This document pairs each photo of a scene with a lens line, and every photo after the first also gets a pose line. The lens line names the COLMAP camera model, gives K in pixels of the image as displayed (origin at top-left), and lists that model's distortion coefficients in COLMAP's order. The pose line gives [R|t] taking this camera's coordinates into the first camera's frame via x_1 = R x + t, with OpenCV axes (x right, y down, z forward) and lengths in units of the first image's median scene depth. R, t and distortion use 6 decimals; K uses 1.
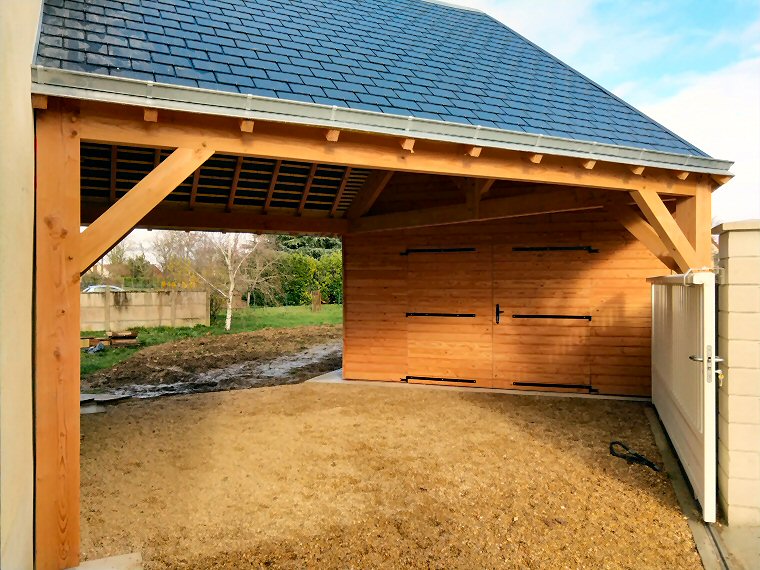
lens RADIAL K [[605.6, 0, 381.2], [0, 605.6, 285.0], [0, 0, 1]] dist [-0.015040, -0.008295]
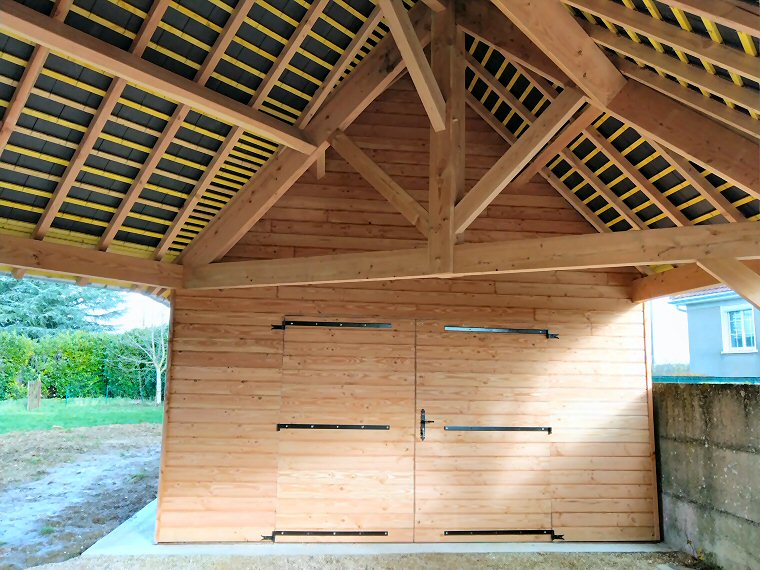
lens RADIAL K [[605.6, 0, 378.8], [0, 605.6, 278.4], [0, 0, 1]] dist [-0.015040, -0.008295]
pose [[0.905927, 0.088039, 0.414181, -0.137234], [-0.019238, 0.985694, -0.167442, 0.001705], [-0.422997, 0.143722, 0.894661, 0.396361]]
